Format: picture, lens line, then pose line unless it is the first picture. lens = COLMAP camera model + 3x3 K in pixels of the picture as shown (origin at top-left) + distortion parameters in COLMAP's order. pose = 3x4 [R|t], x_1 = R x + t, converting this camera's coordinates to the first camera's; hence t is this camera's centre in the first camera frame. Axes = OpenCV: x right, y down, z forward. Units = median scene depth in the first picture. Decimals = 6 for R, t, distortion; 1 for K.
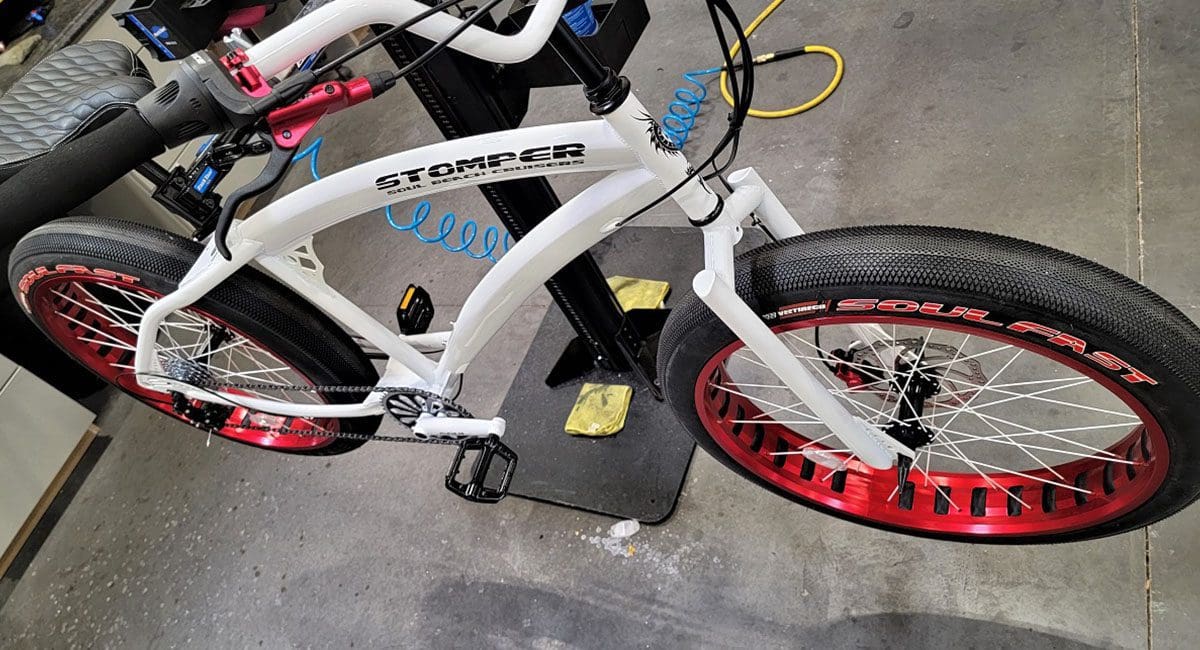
lens RADIAL K [[895.0, 0, 605.7], [0, 895.0, 325.5], [0, 0, 1]] dist [0.026599, -0.001052]
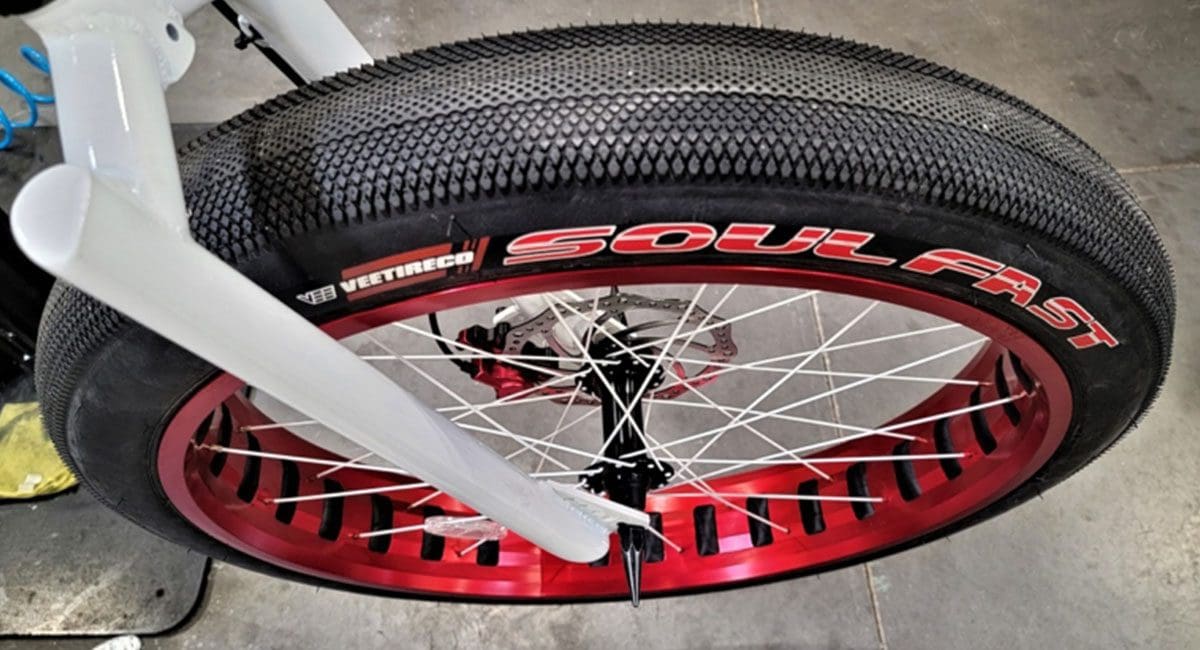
lens RADIAL K [[895.0, 0, 602.1], [0, 895.0, 328.9], [0, 0, 1]] dist [0.026599, -0.001052]
pose [[0.885235, -0.139180, 0.443833, 0.125418], [0.095329, 0.988216, 0.119756, -0.030118], [-0.455271, -0.063702, 0.888071, 0.643767]]
